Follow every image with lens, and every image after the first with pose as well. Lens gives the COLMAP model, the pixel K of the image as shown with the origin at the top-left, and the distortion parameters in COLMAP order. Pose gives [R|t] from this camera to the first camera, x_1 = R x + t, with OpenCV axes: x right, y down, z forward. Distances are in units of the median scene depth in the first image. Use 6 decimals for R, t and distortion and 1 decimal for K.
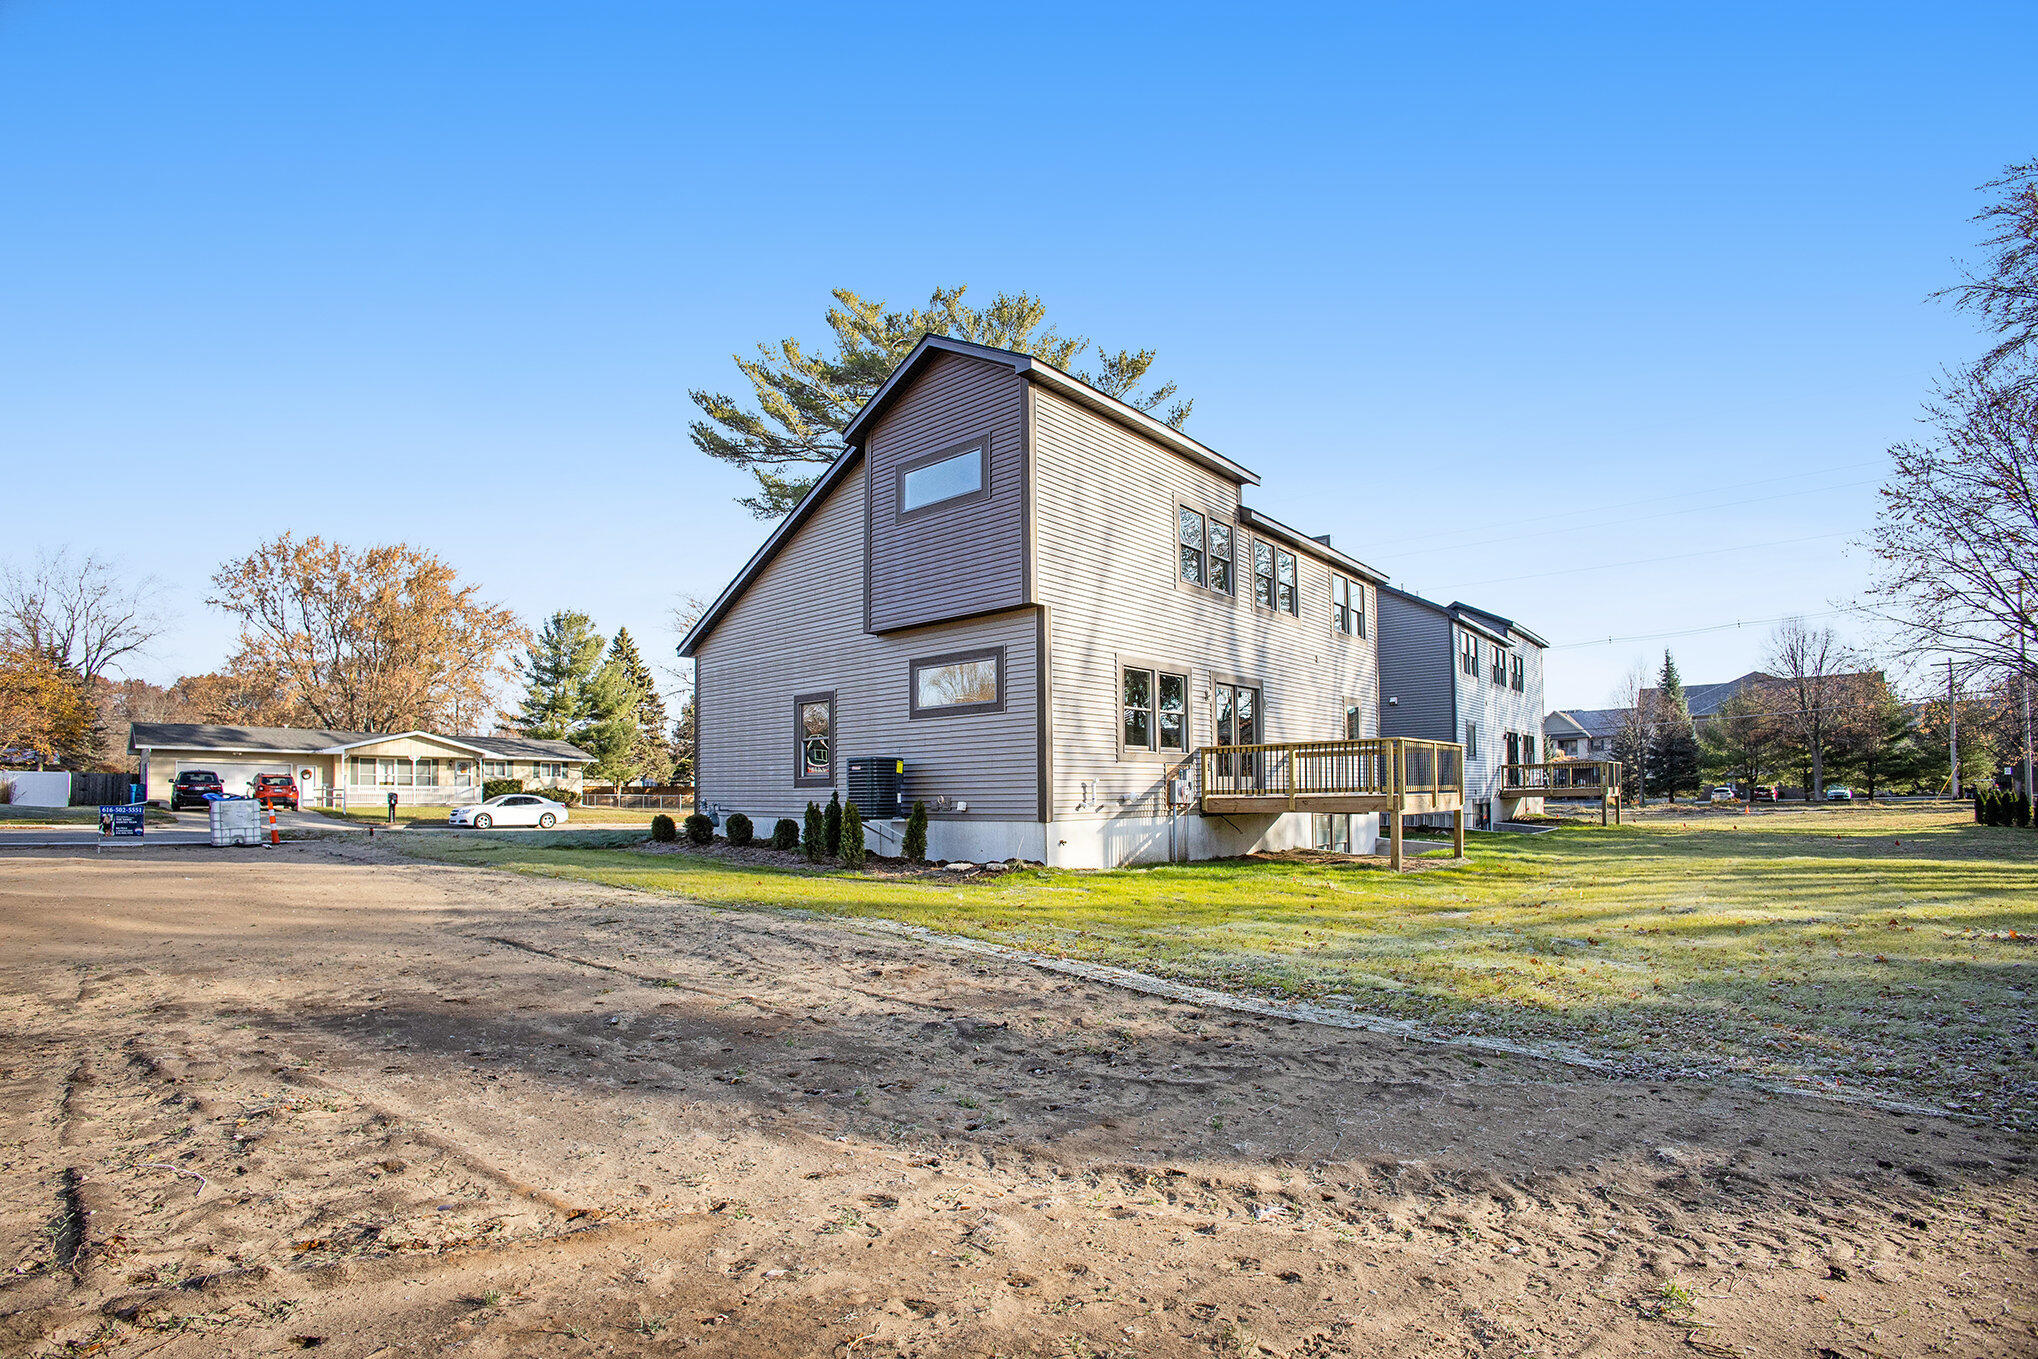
lens RADIAL K [[942.5, 0, 1020.0], [0, 942.5, 720.1], [0, 0, 1]] dist [-0.064403, -0.000103]
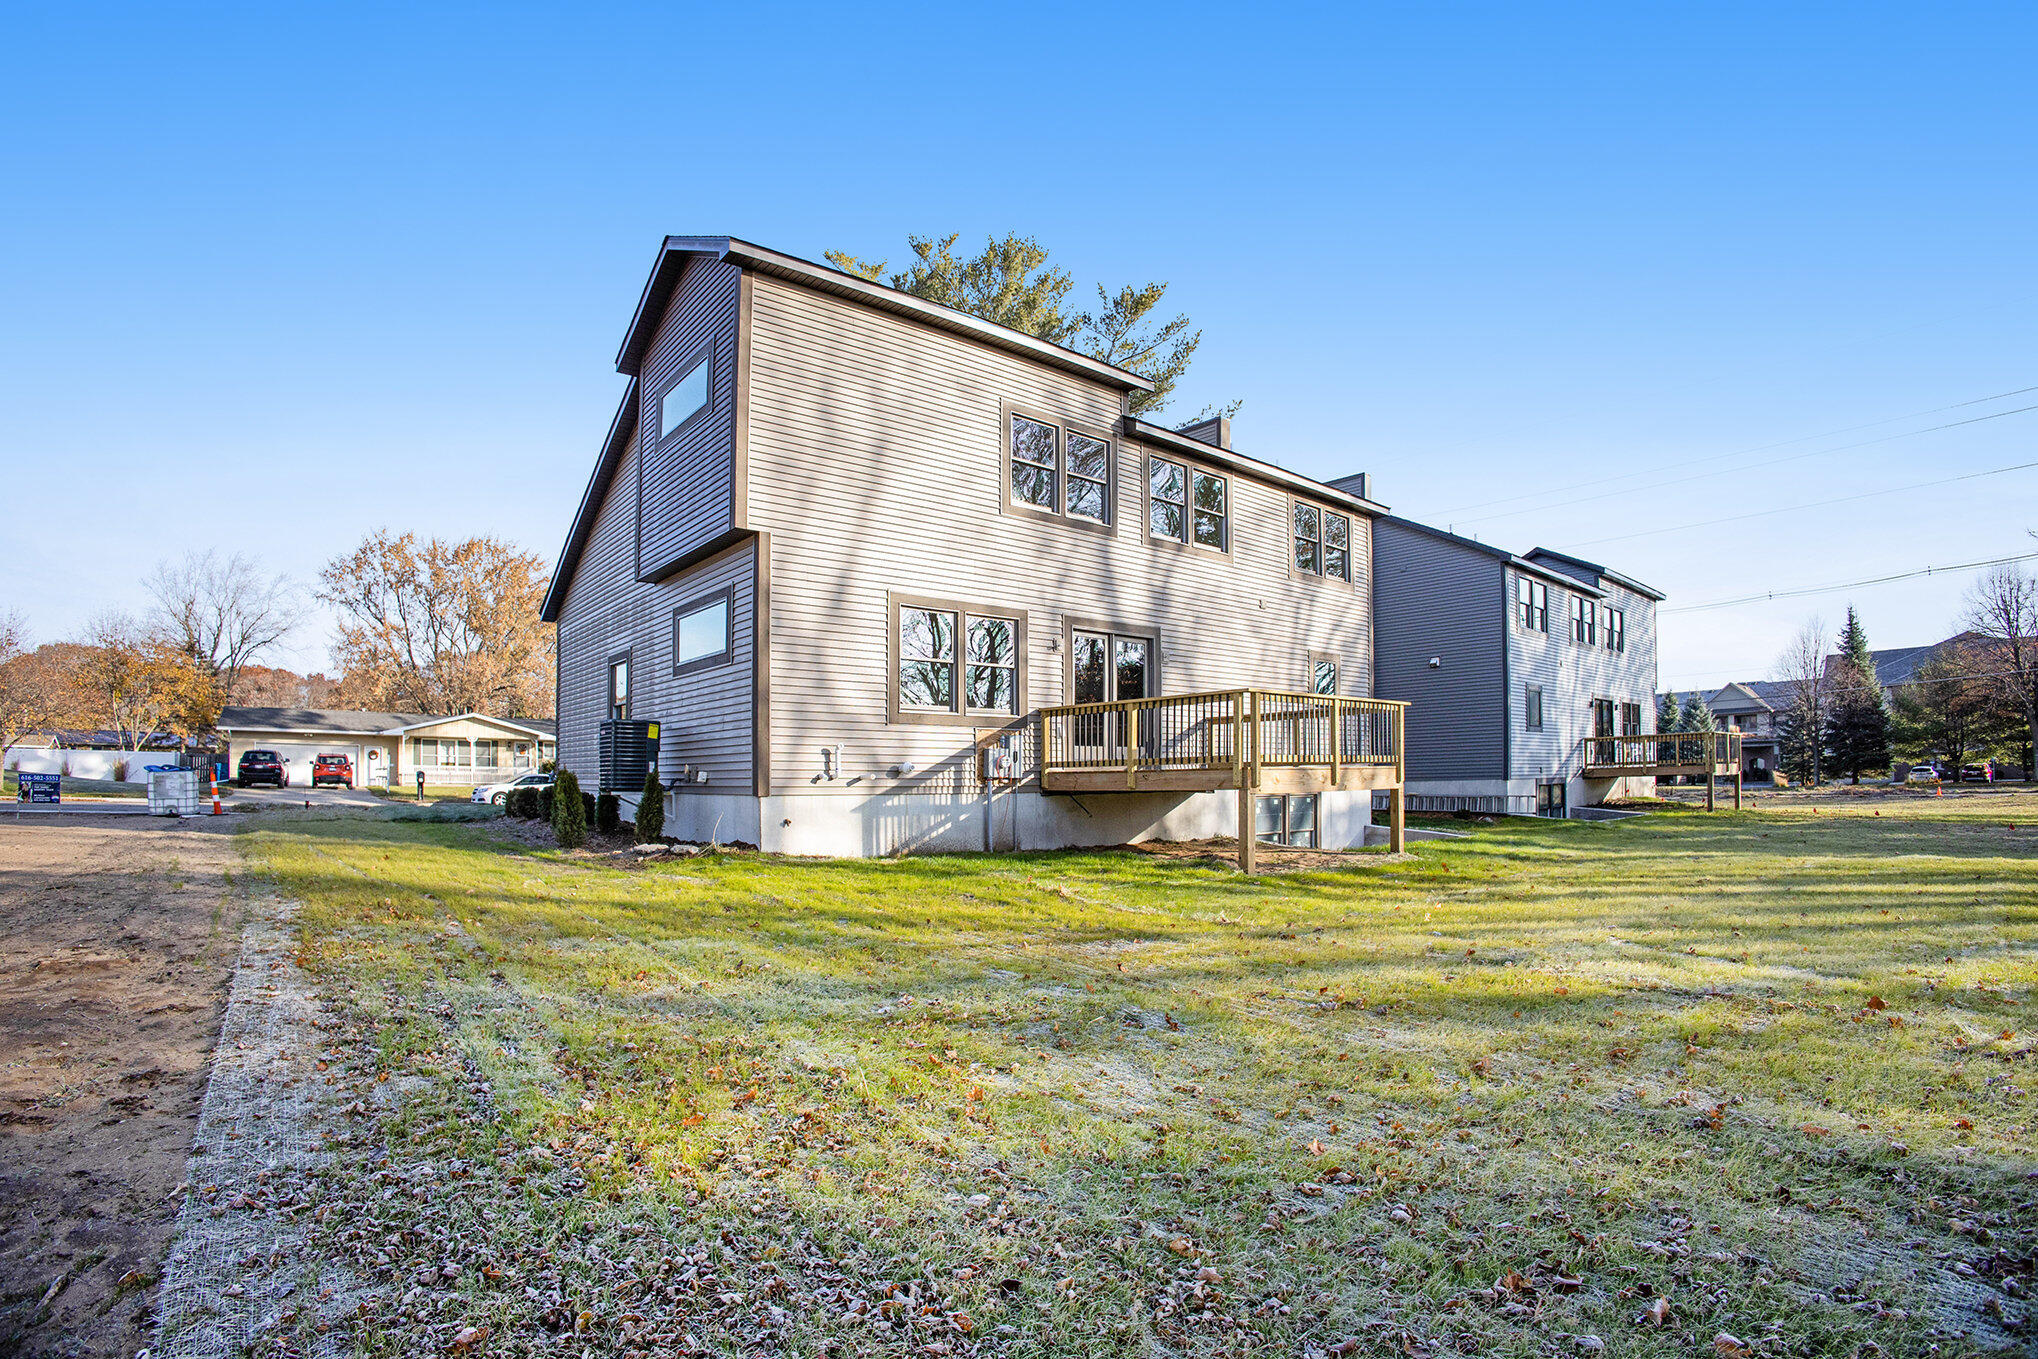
lens RADIAL K [[948.0, 0, 999.5], [0, 948.0, 673.3], [0, 0, 1]] dist [-0.074430, 0.001241]
pose [[0.984269, -0.017171, -0.175841, 0.155653], [0.011199, 0.999328, -0.034899, 0.013729], [0.176322, 0.032381, 0.983800, 0.100426]]
